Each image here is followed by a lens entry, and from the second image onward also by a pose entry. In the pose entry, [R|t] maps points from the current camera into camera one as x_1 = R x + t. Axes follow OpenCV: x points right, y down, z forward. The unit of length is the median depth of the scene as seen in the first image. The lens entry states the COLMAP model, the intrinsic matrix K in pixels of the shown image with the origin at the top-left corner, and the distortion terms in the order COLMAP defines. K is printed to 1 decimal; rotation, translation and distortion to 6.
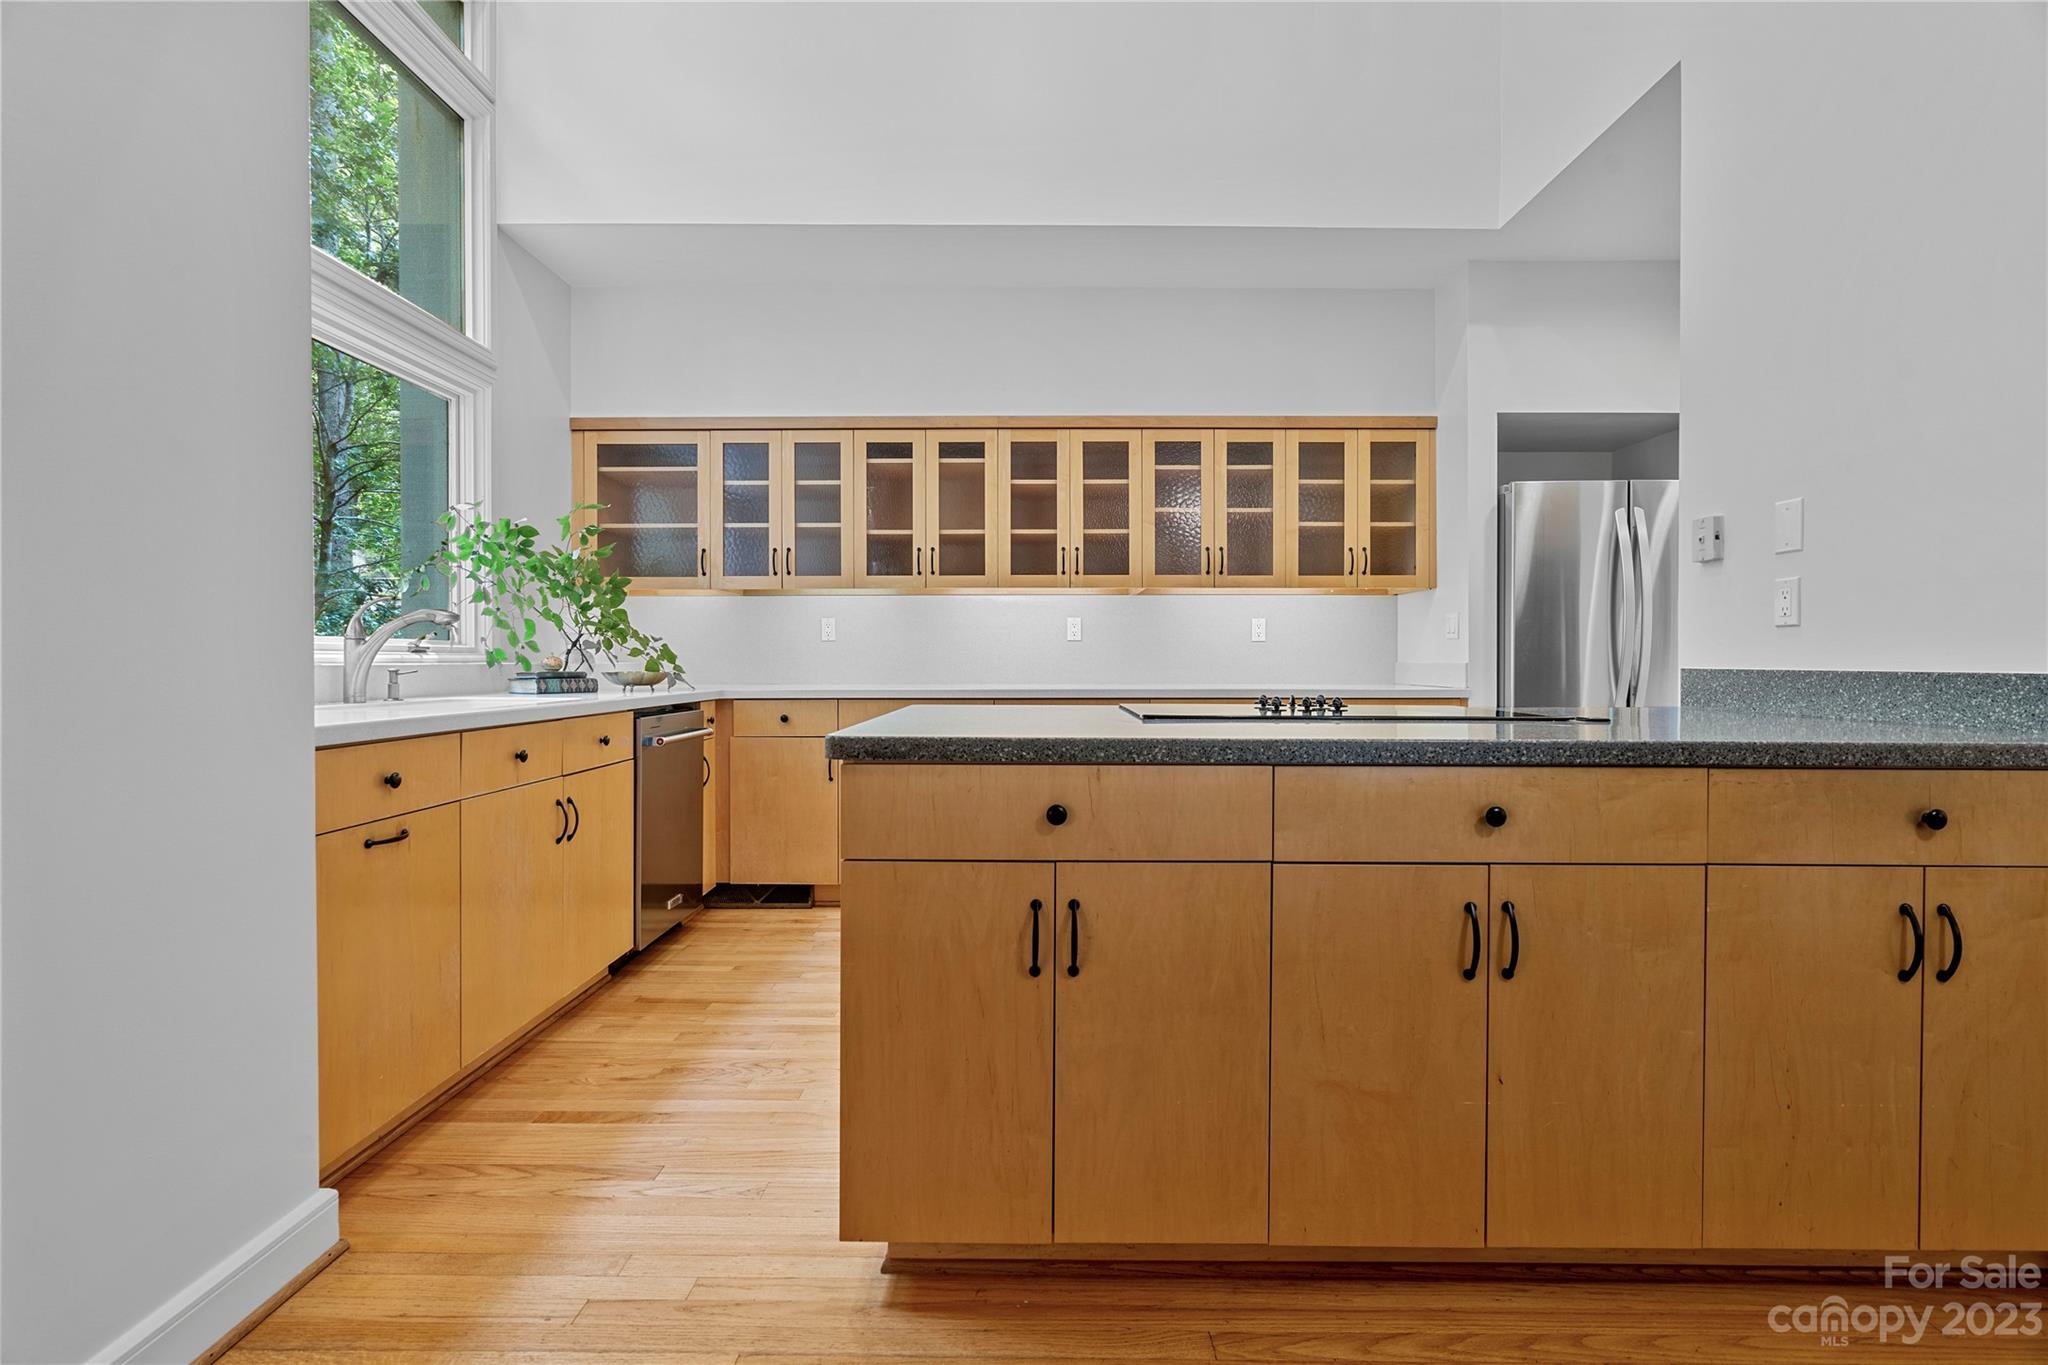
lens RADIAL K [[930.8, 0, 1024.8], [0, 930.8, 665.9], [0, 0, 1]] dist [-0.004967, 0.003583]
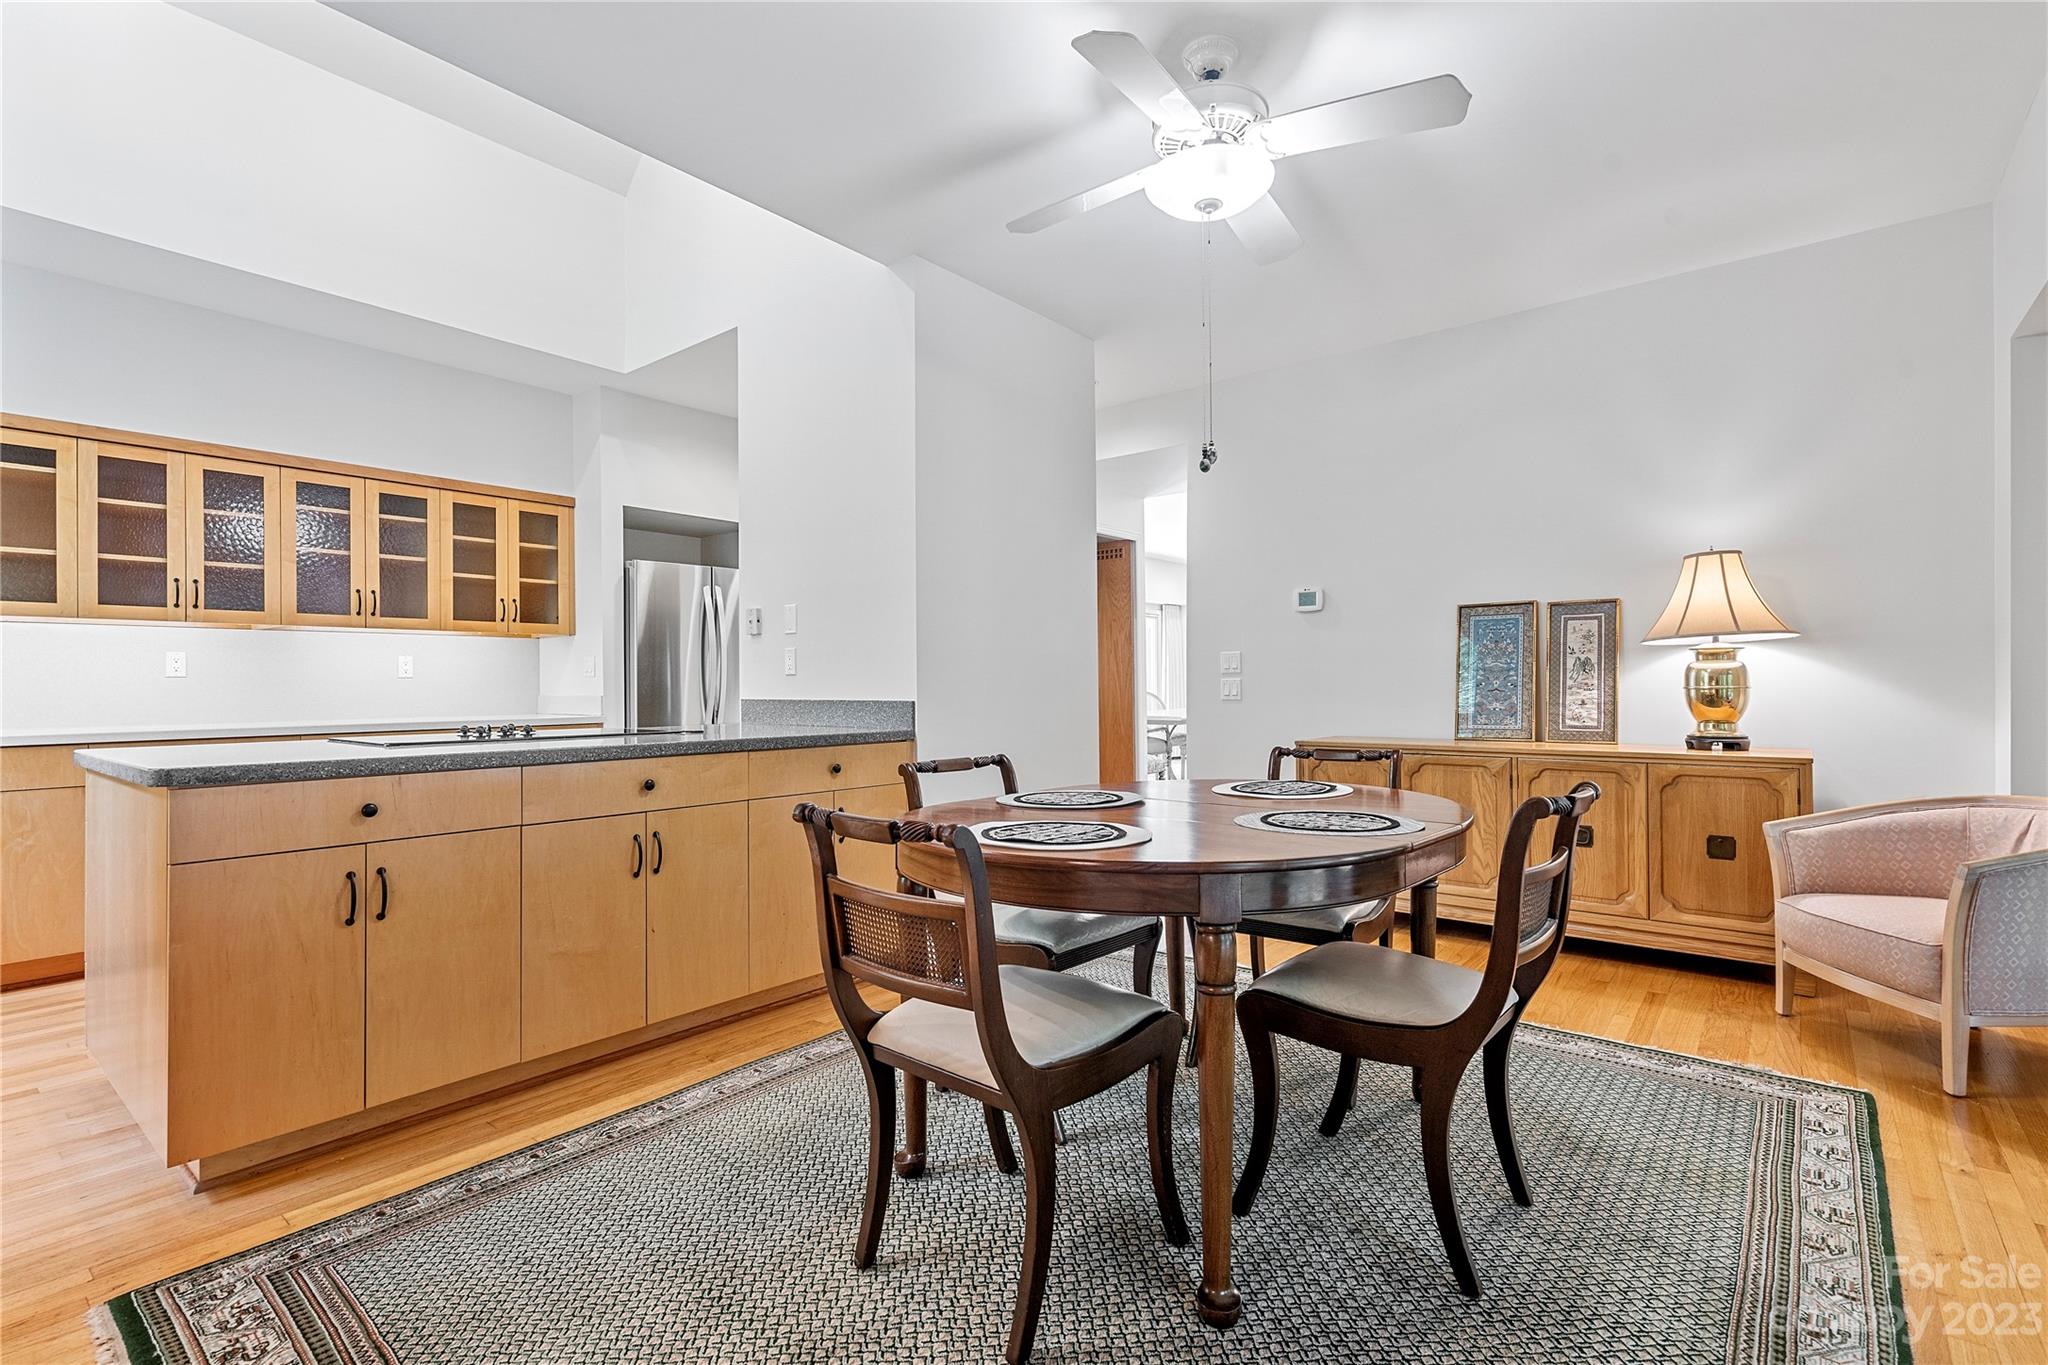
lens RADIAL K [[930.8, 0, 1021.0], [0, 930.8, 682.1], [0, 0, 1]] dist [-0.004967, 0.003583]
pose [[0.624588, -0.004632, 0.780941, -0.171377], [0.013100, 0.999904, -0.004546, -0.008046], [-0.780845, 0.013069, 0.624588, -0.263801]]
